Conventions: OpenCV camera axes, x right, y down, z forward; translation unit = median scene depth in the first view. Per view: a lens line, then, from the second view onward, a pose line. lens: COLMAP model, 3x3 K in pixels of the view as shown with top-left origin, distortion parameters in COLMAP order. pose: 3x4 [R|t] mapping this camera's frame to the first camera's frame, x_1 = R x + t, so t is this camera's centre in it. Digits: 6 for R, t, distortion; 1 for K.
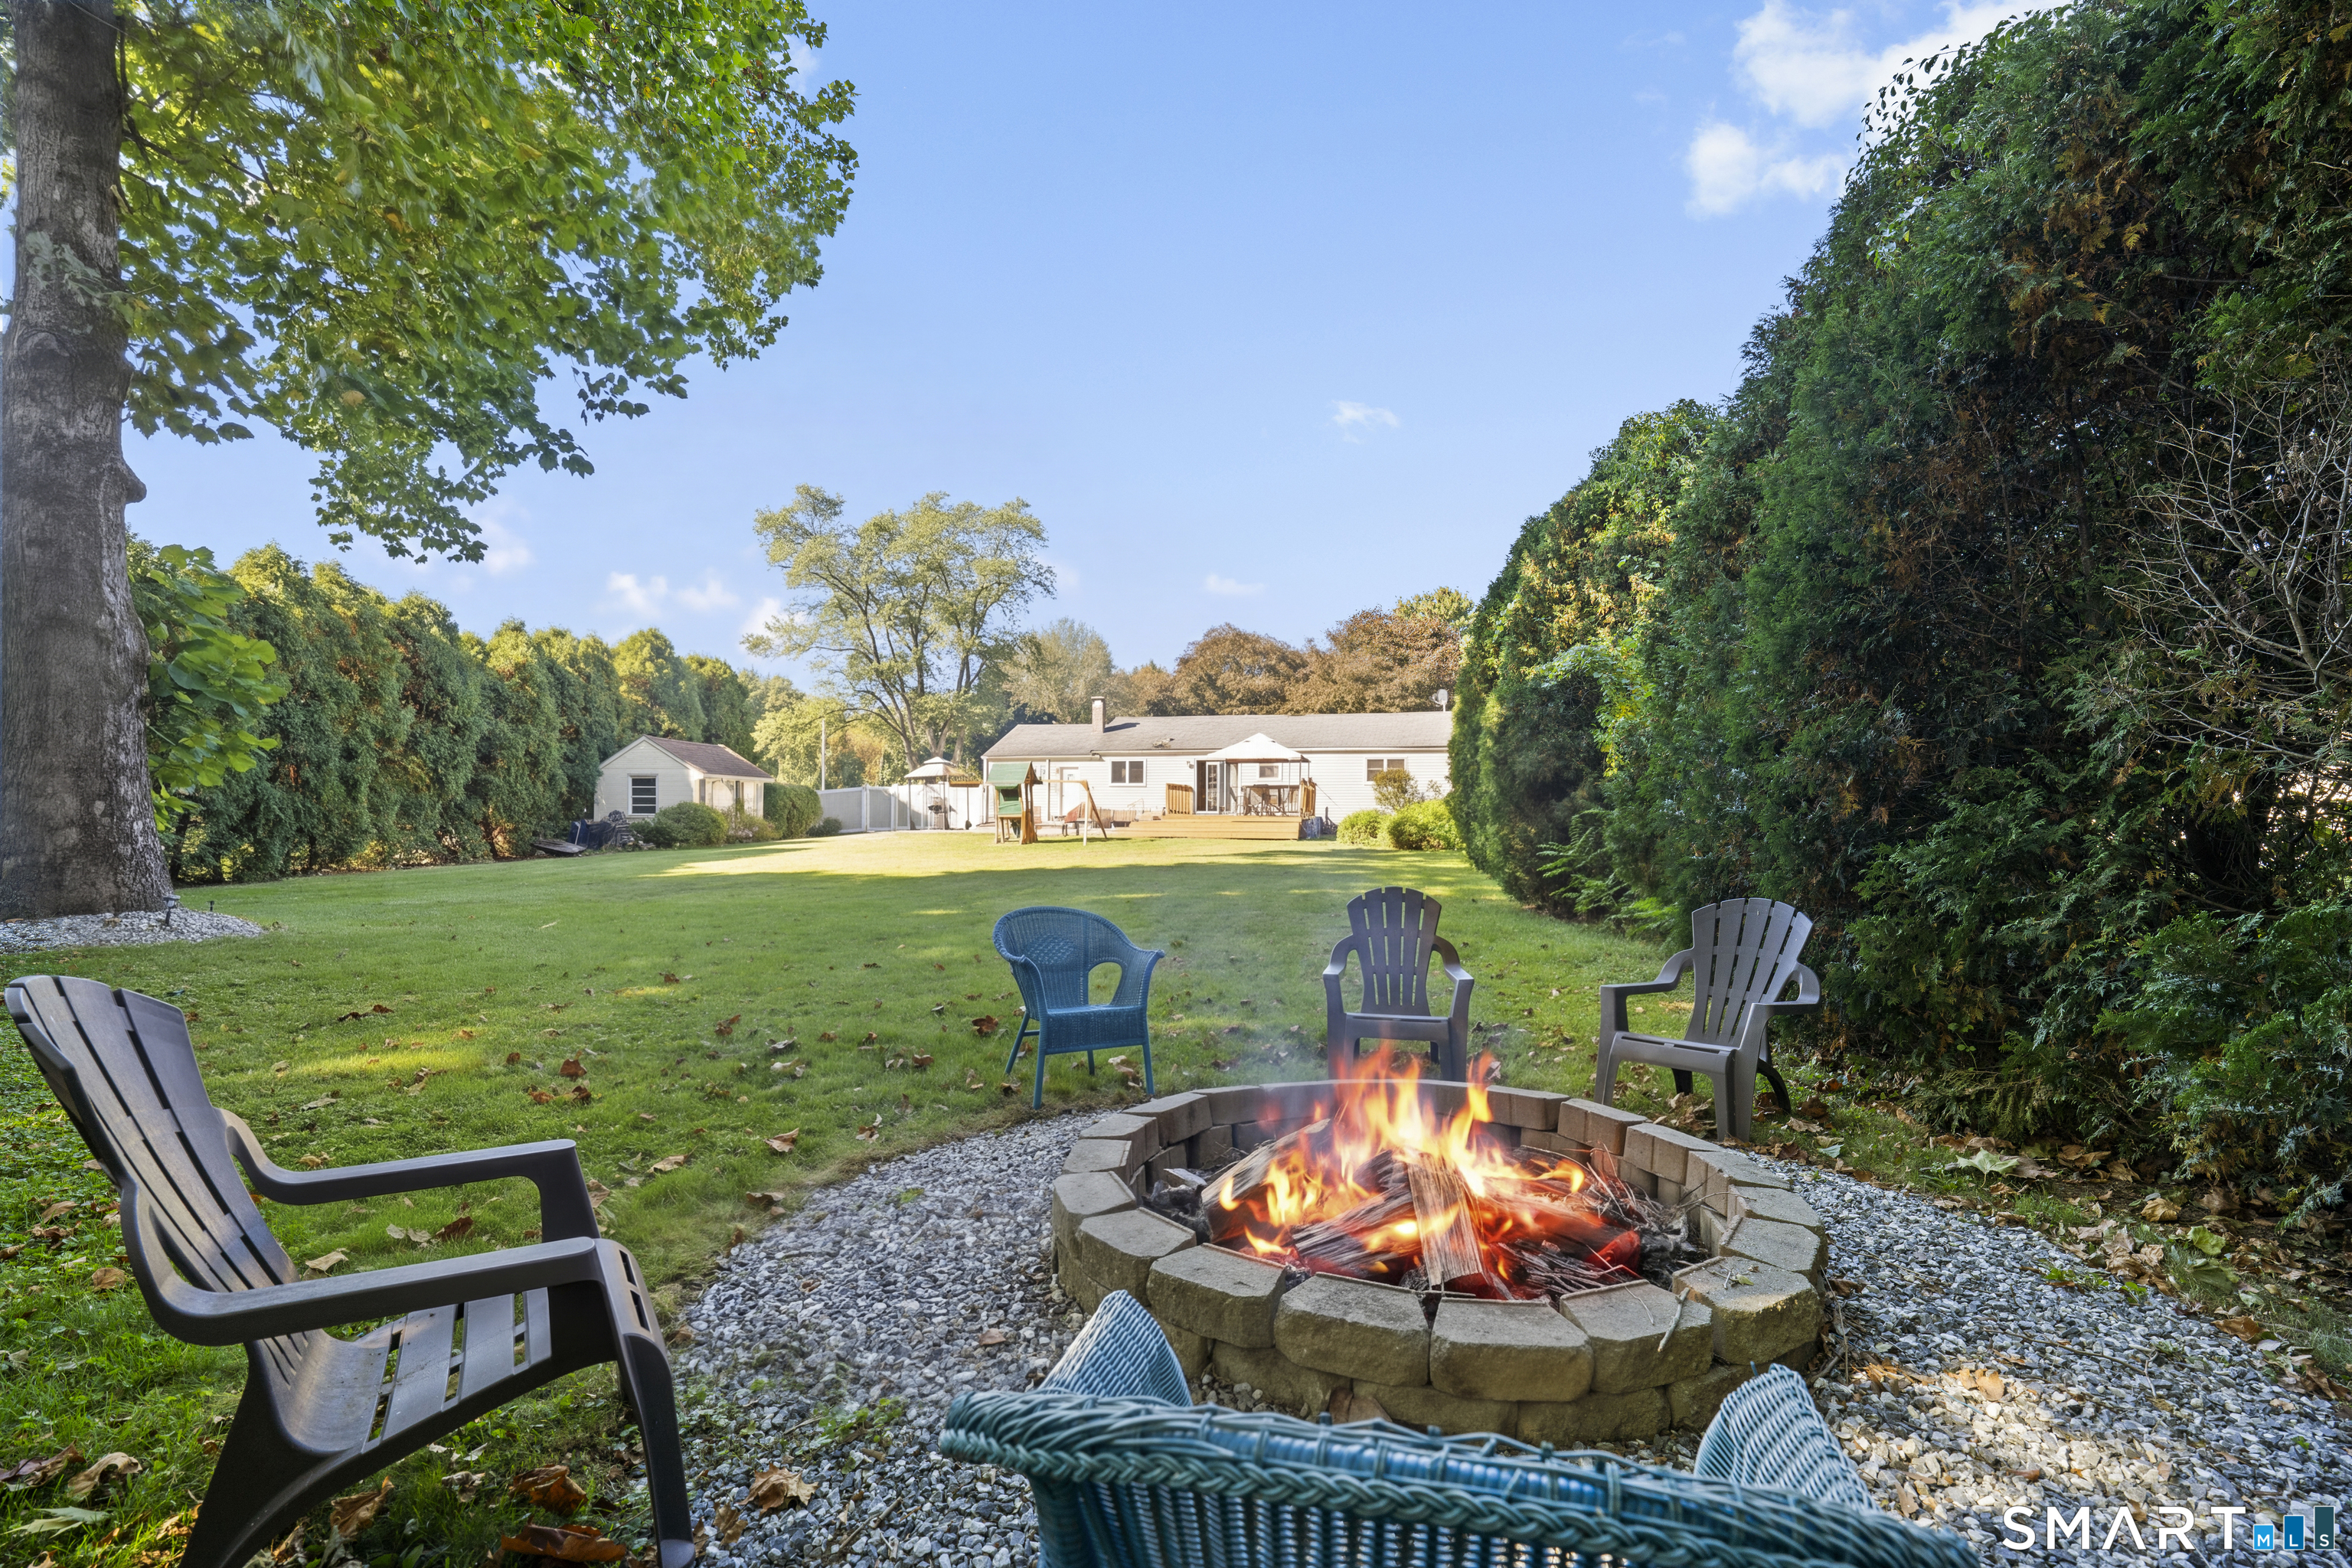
lens RADIAL K [[1020.1, 0, 1165.9], [0, 1020.1, 788.7], [0, 0, 1]] dist [-0.001177, 0.000010]
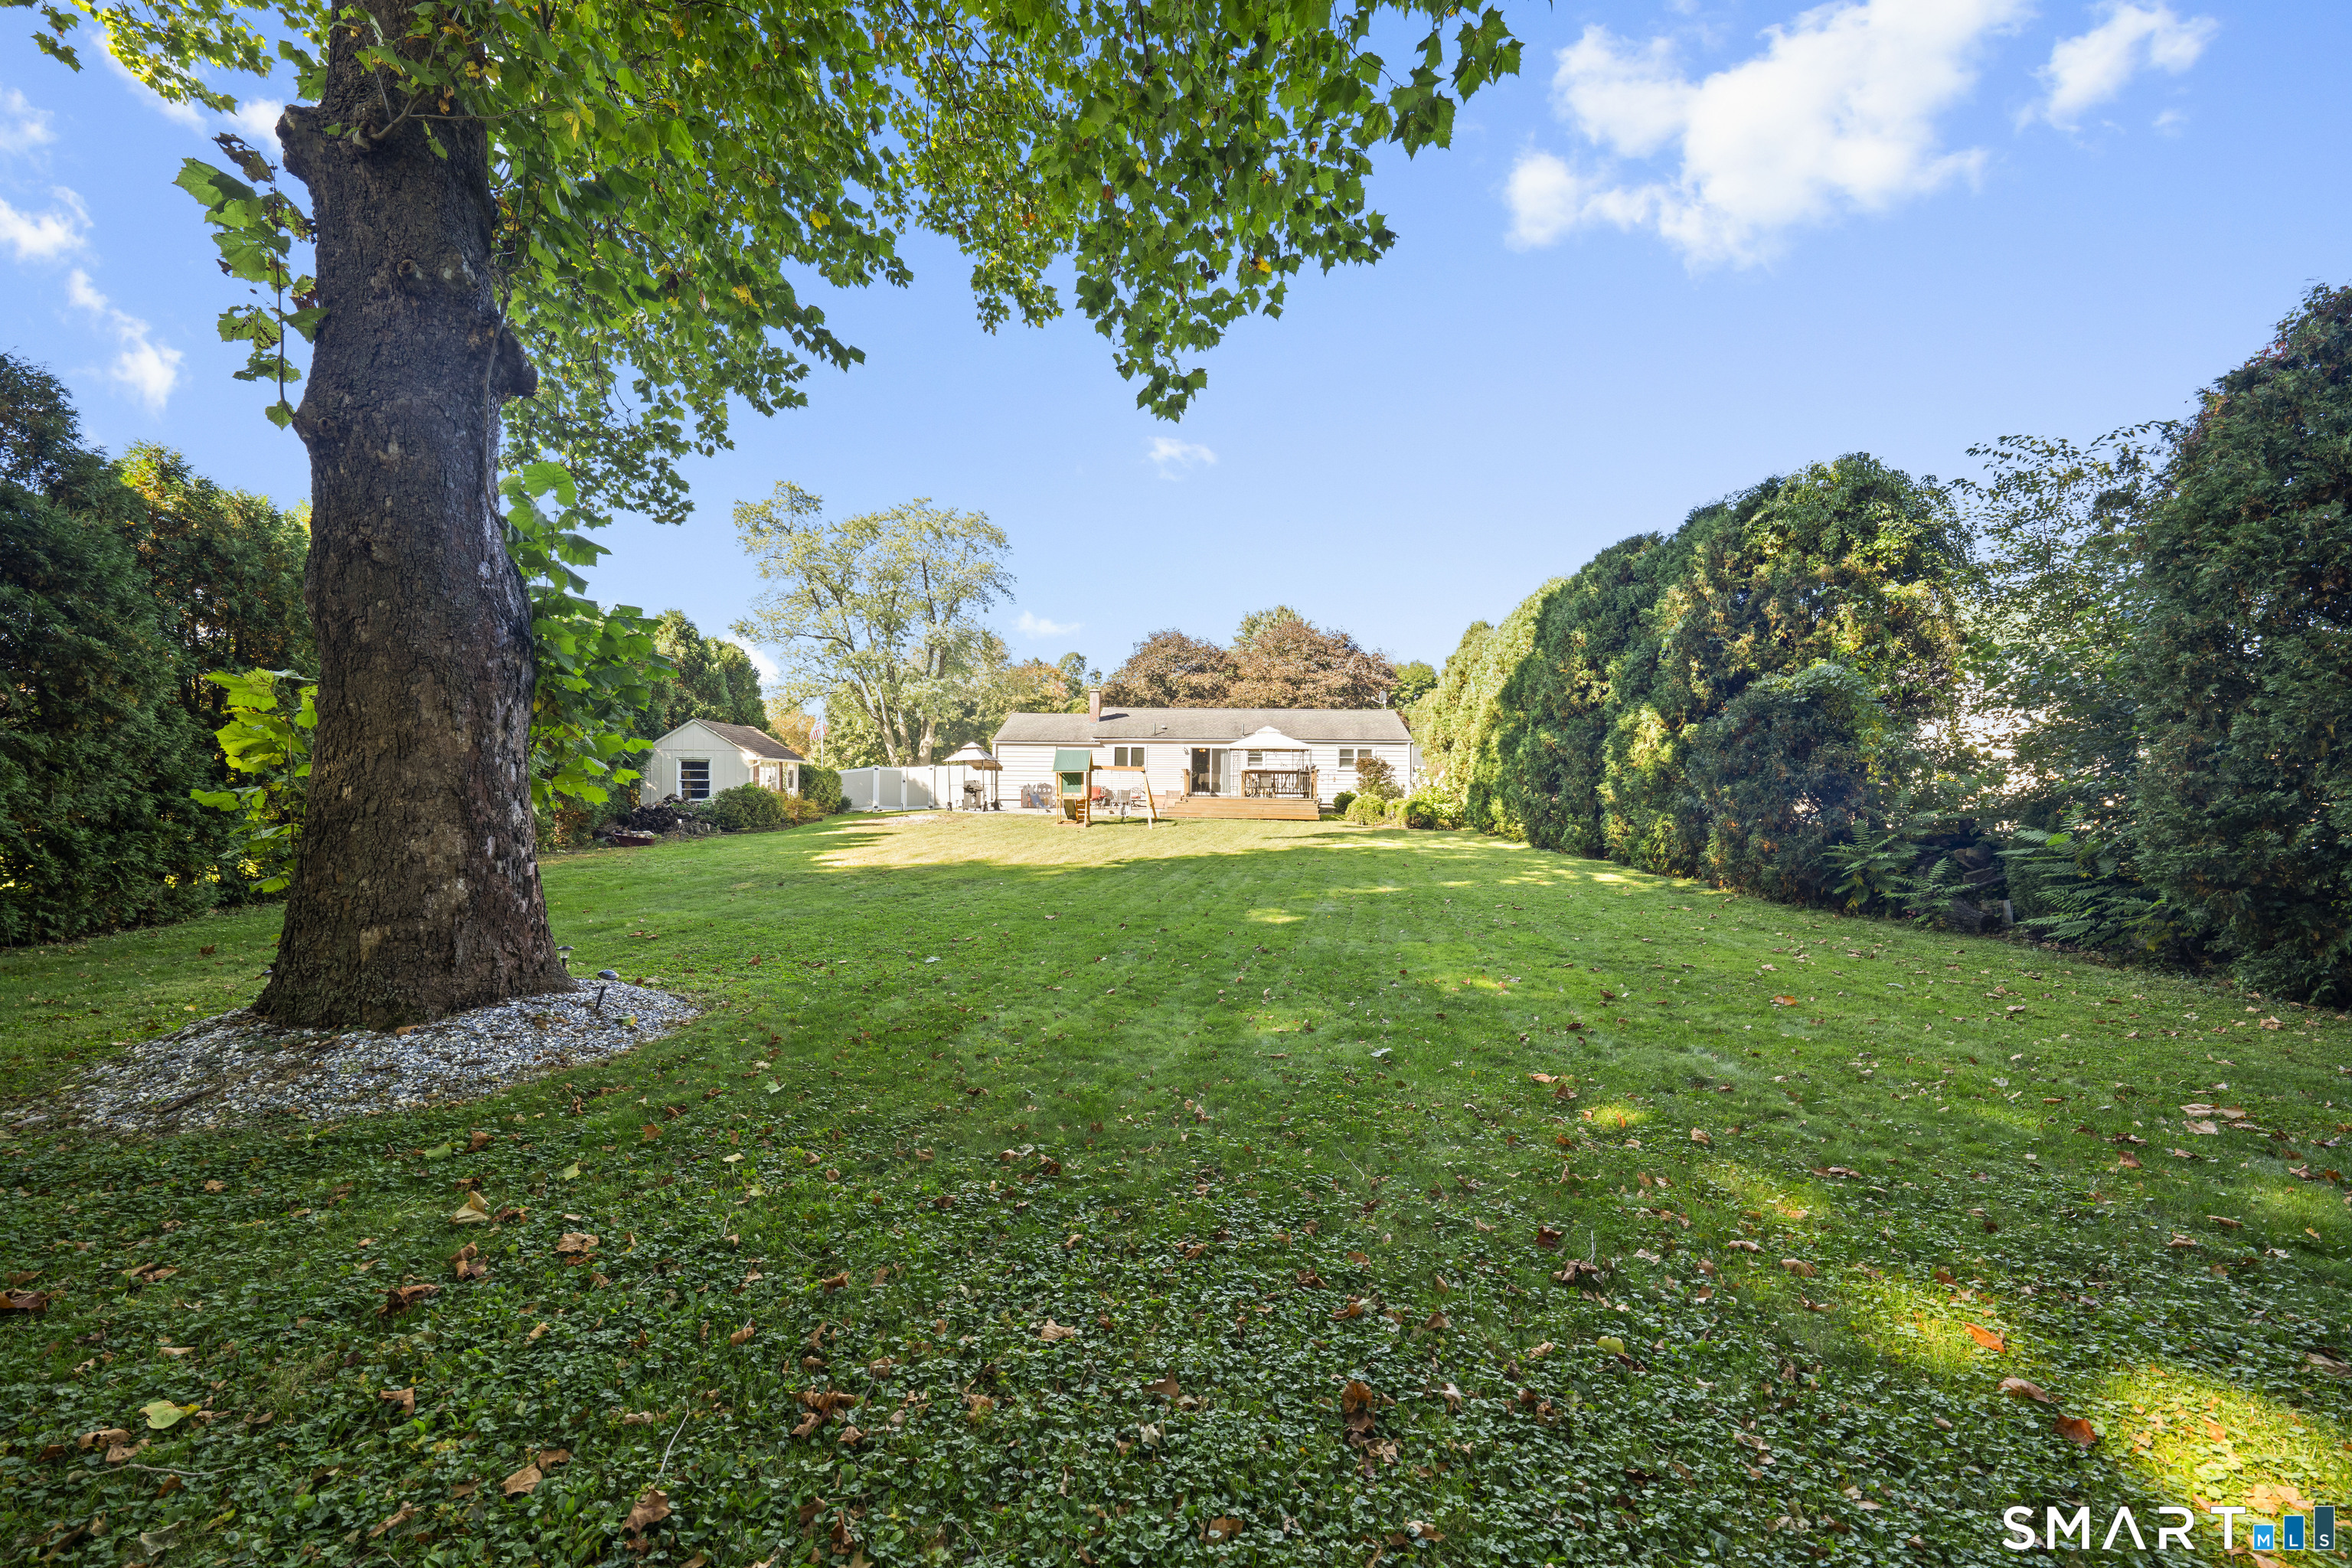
lens RADIAL K [[823.1, 0, 1166.6], [0, 823.1, 780.0], [0, 0, 1]] dist [-0.004278, 0.000196]
pose [[0.978405, 0.004194, 0.206653, -0.185892], [-0.008521, 0.999763, 0.020055, -0.009788], [-0.206520, -0.021383, 0.978209, 0.099462]]
